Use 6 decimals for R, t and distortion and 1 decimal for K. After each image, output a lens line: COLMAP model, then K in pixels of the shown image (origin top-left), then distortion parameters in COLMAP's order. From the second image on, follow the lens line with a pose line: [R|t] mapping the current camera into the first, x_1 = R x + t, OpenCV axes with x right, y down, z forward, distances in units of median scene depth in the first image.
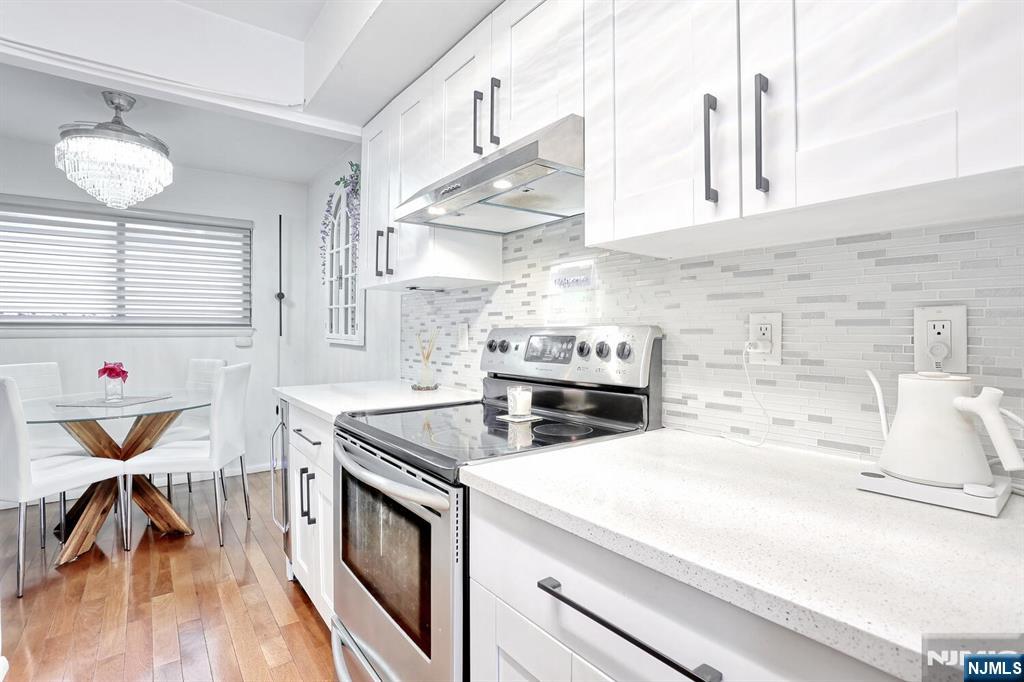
lens RADIAL K [[499.5, 0, 508.8], [0, 499.5, 336.9], [0, 0, 1]] dist [-0.078490, 0.032776]
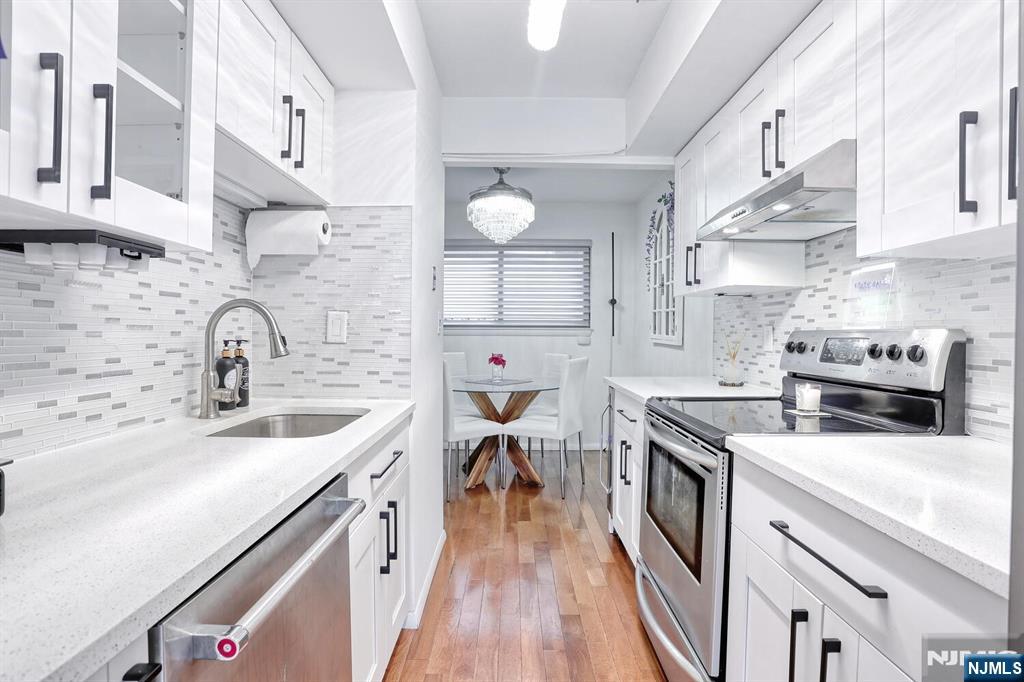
lens RADIAL K [[499.5, 0, 508.8], [0, 499.5, 336.9], [0, 0, 1]] dist [-0.078490, 0.032776]
pose [[0.796771, 0.011454, -0.604173, 0.105739], [-0.012786, 0.999916, 0.002094, 0.001428], [0.604146, 0.006056, 0.796851, -0.181160]]
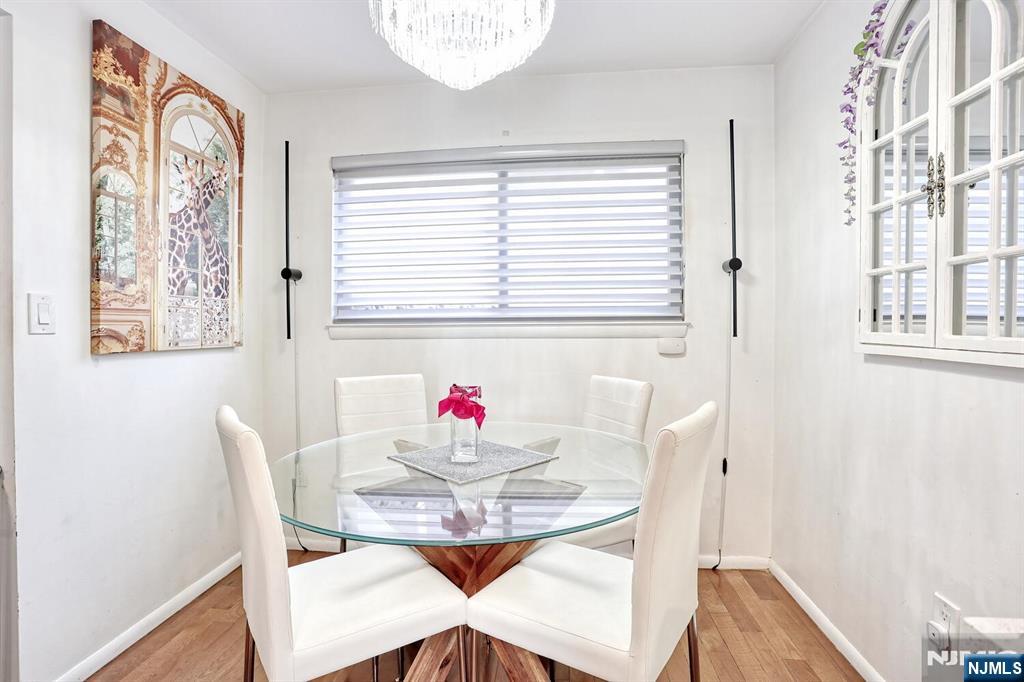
lens RADIAL K [[499.5, 0, 508.8], [0, 499.5, 336.9], [0, 0, 1]] dist [-0.078490, 0.032776]
pose [[0.733696, 0.007119, -0.679440, -0.547562], [-0.002112, 0.999964, 0.008197, -0.010367], [0.679474, -0.004579, 0.733685, 0.836007]]
